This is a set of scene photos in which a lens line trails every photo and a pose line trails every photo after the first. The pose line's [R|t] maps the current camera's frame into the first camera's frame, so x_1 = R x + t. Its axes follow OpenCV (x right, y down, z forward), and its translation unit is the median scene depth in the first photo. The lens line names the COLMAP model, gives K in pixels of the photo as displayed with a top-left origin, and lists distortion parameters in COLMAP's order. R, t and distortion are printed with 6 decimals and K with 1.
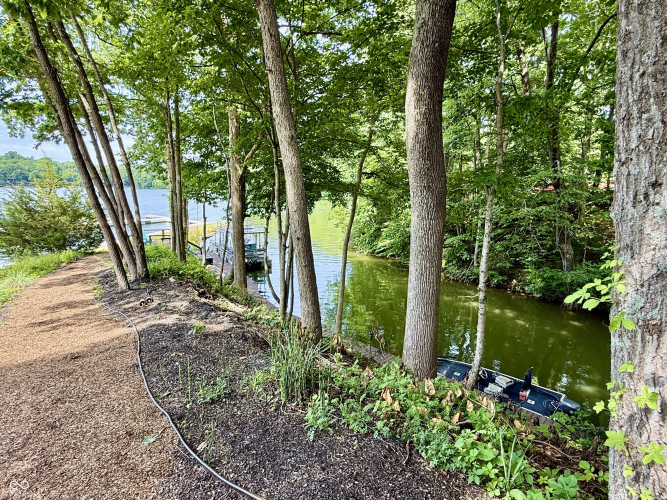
lens RADIAL K [[365.0, 0, 331.9], [0, 365.0, 249.2], [0, 0, 1]] dist [-0.003800, -0.000797]
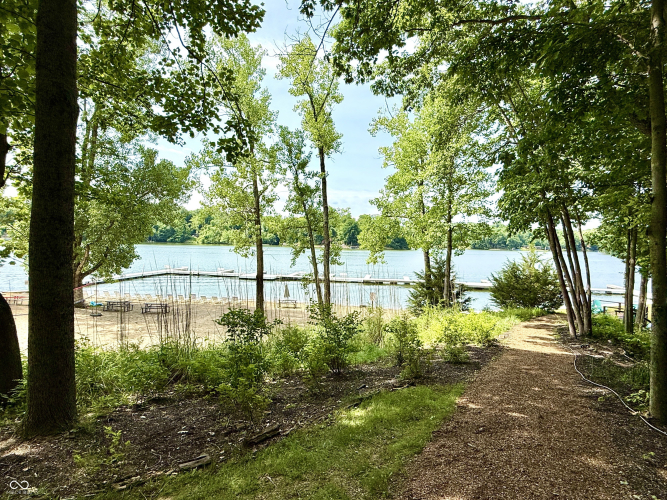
lens RADIAL K [[365.0, 0, 331.7], [0, 365.0, 248.3], [0, 0, 1]] dist [-0.003800, -0.000797]
pose [[0.426595, 0.017911, -0.904265, 0.220770], [-0.173449, 0.982867, -0.062358, 0.003331], [0.887655, 0.183446, 0.422393, -0.364359]]
